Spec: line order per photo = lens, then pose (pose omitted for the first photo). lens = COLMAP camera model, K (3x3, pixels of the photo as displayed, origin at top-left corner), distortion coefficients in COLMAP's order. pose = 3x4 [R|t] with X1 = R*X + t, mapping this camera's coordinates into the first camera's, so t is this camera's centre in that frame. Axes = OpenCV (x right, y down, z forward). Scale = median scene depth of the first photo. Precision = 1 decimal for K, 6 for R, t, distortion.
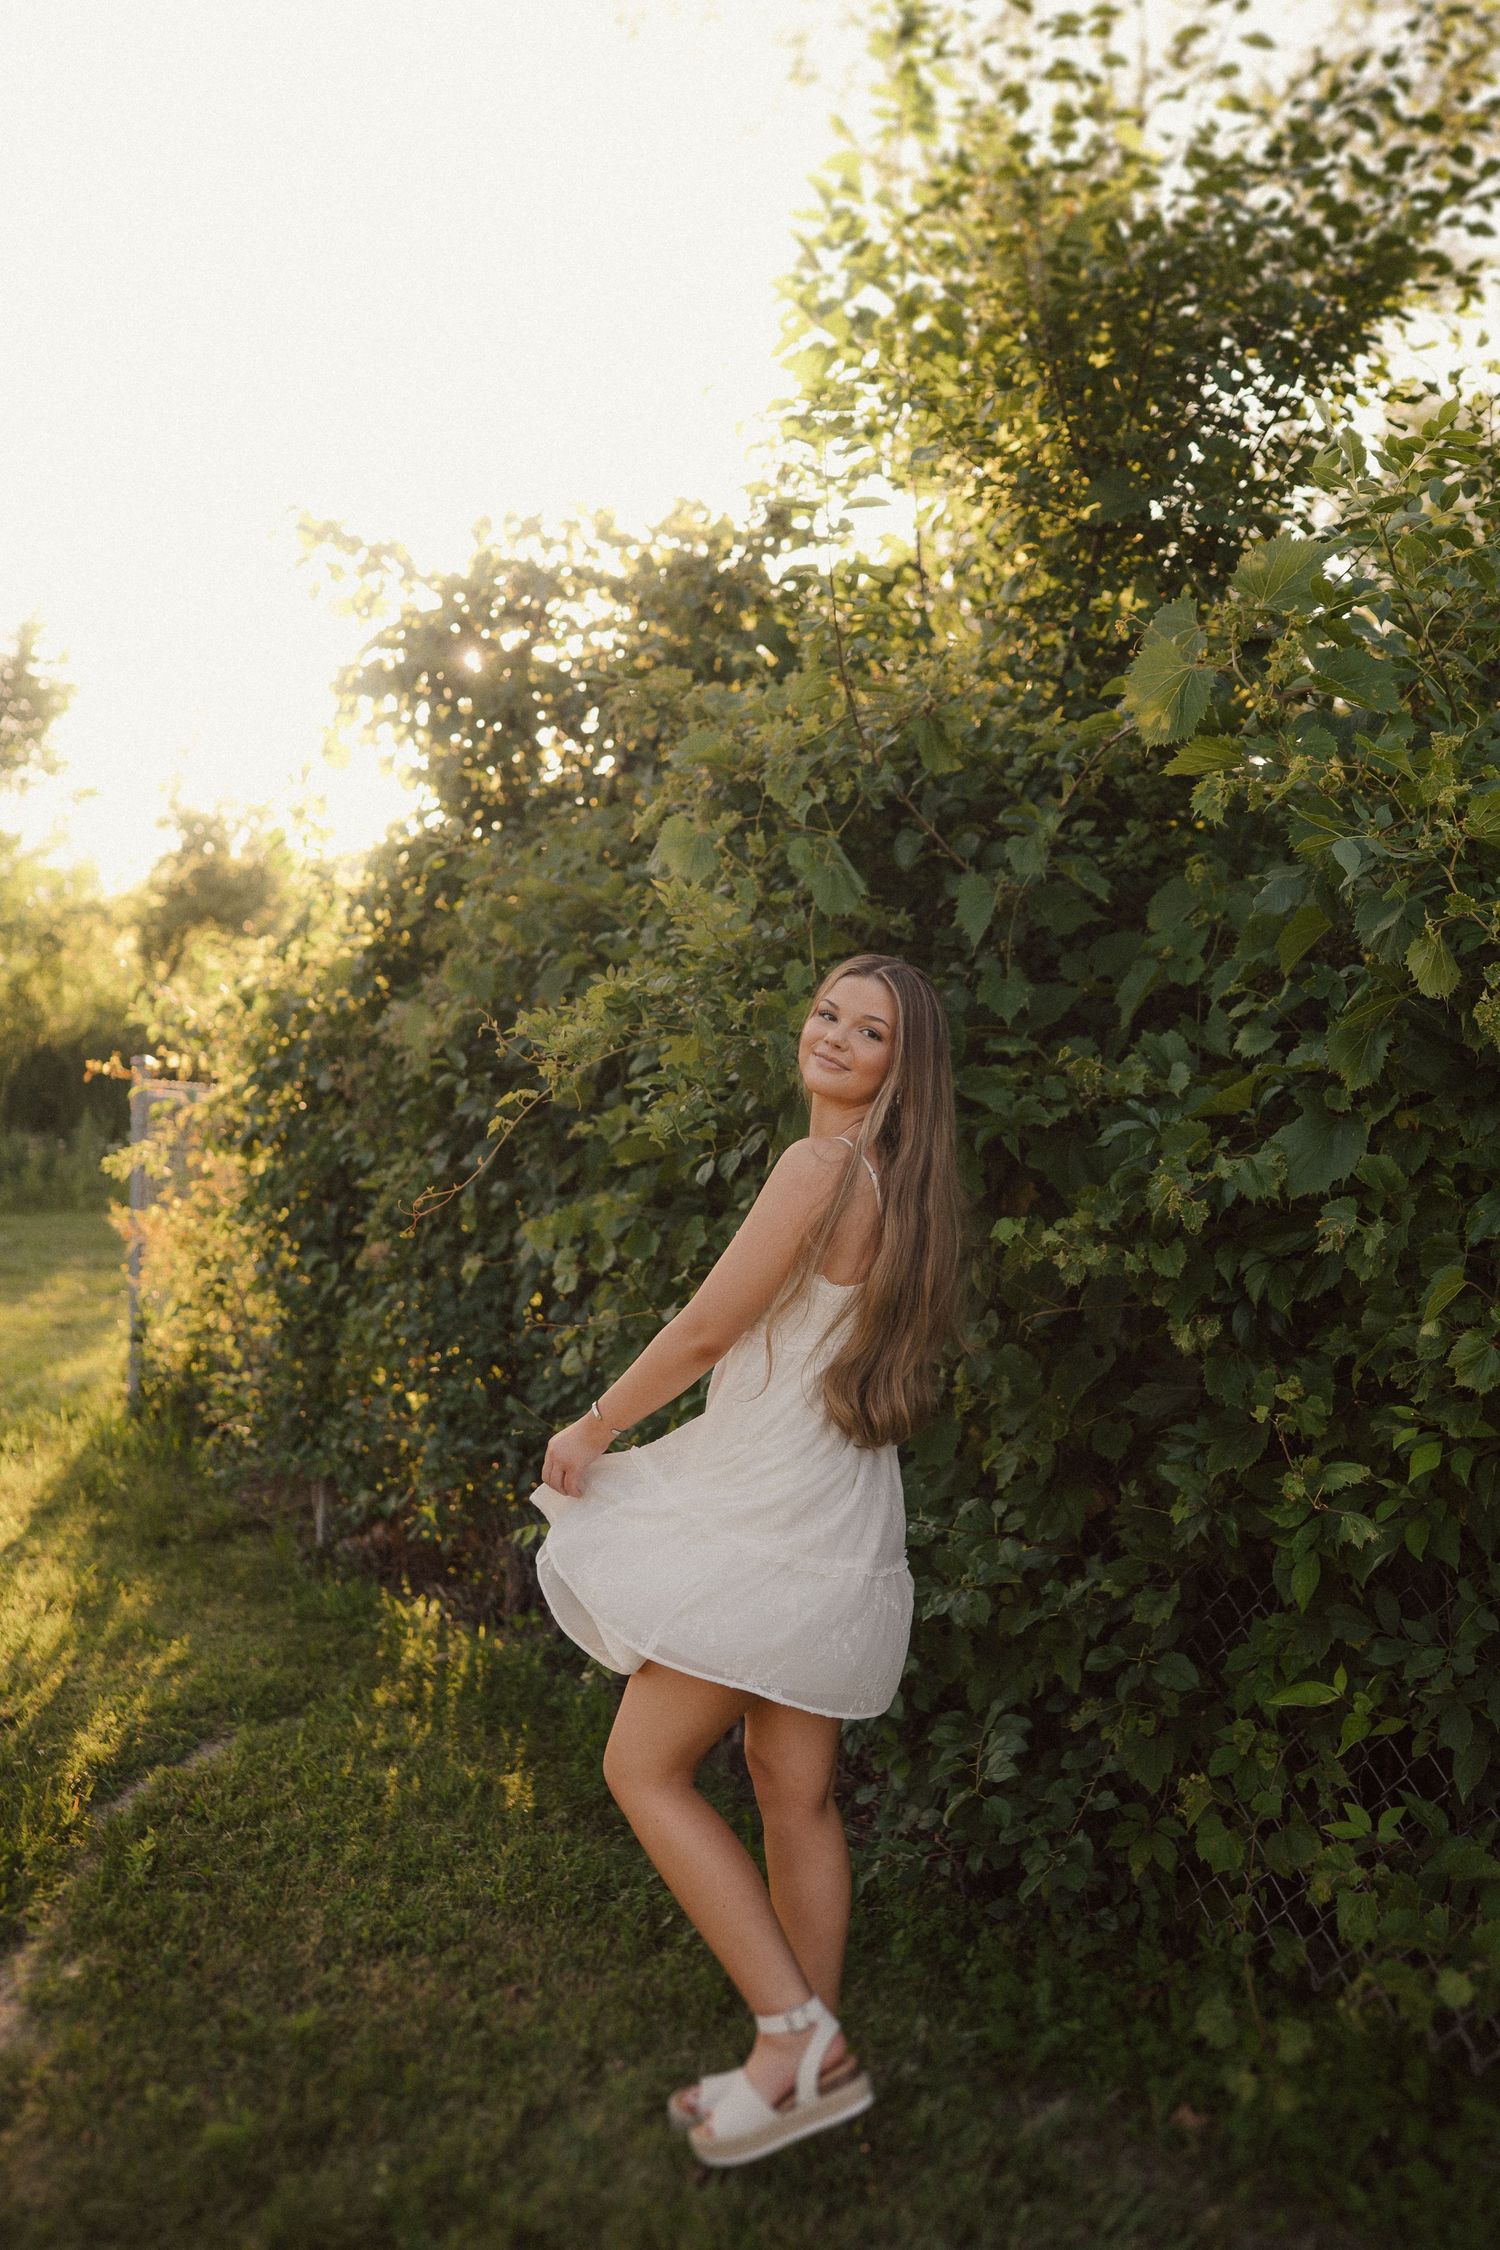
lens RADIAL K [[2203.9, 0, 669.7], [0, 2203.9, 1129.8], [0, 0, 1]] dist [-0.007593, -0.009757]
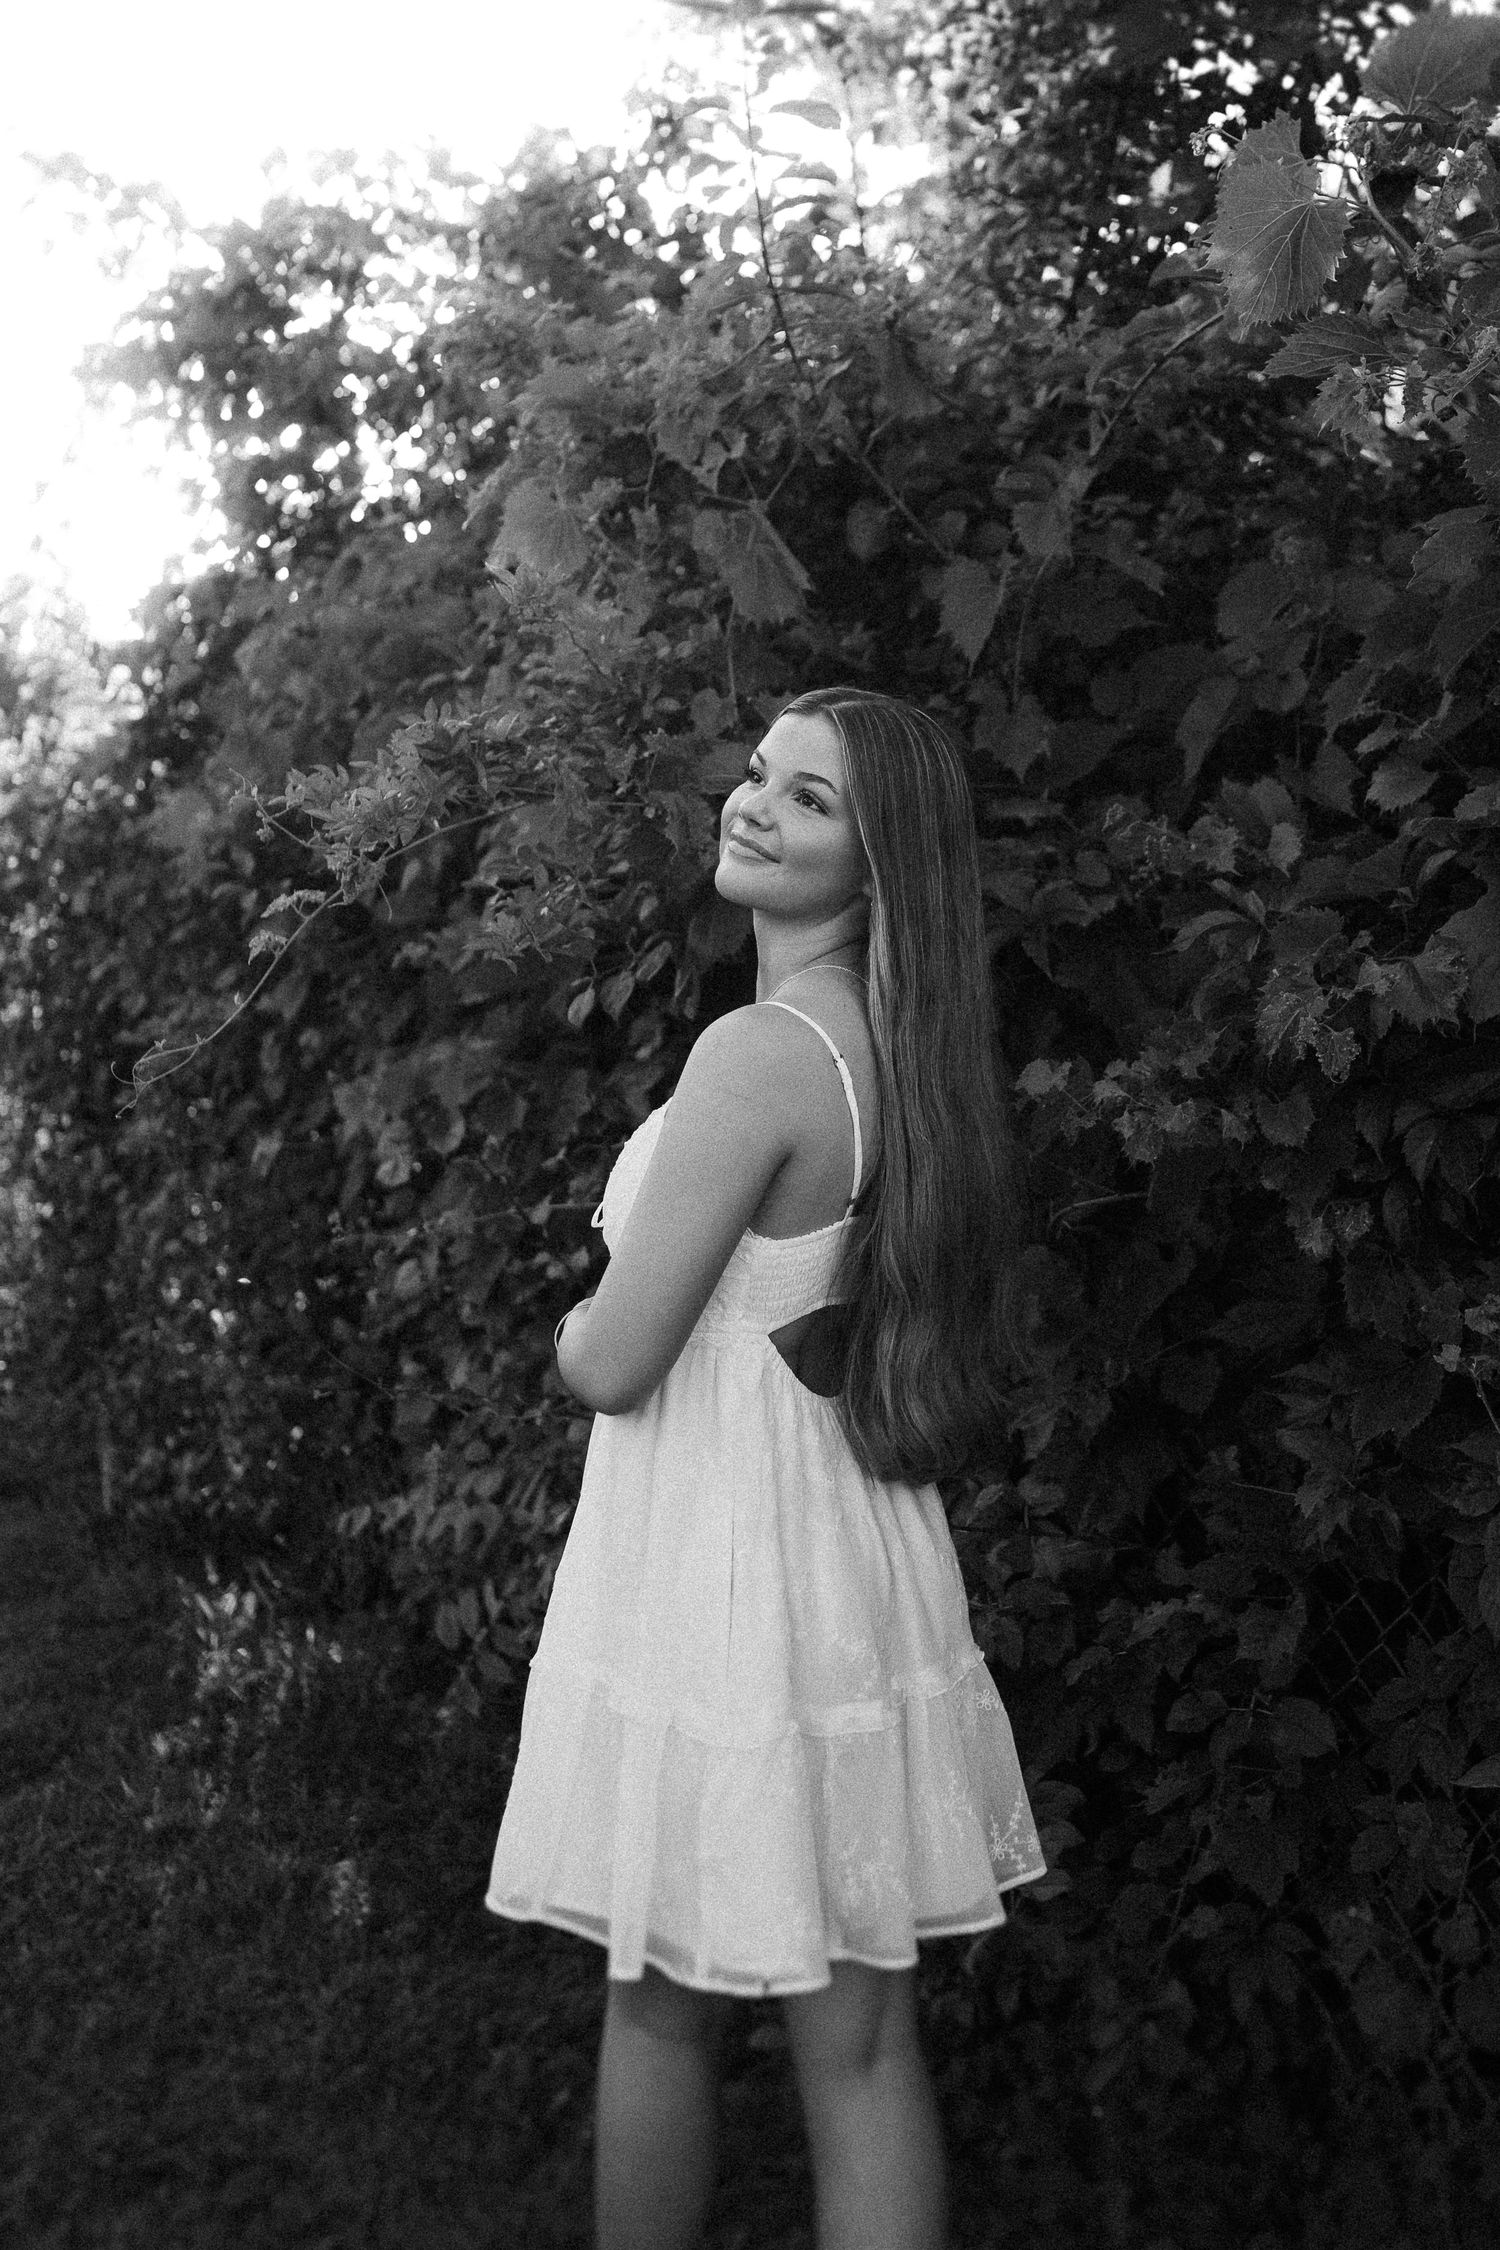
lens RADIAL K [[2559.7, 0, 757.1], [0, 2559.7, 987.6], [0, 0, 1]] dist [0.002198, -0.012034]
pose [[0.996751, -0.028669, 0.075275, 0.008483], [0.027815, 0.999536, 0.012376, 0.004010], [-0.075595, -0.010242, 0.997086, 0.175771]]
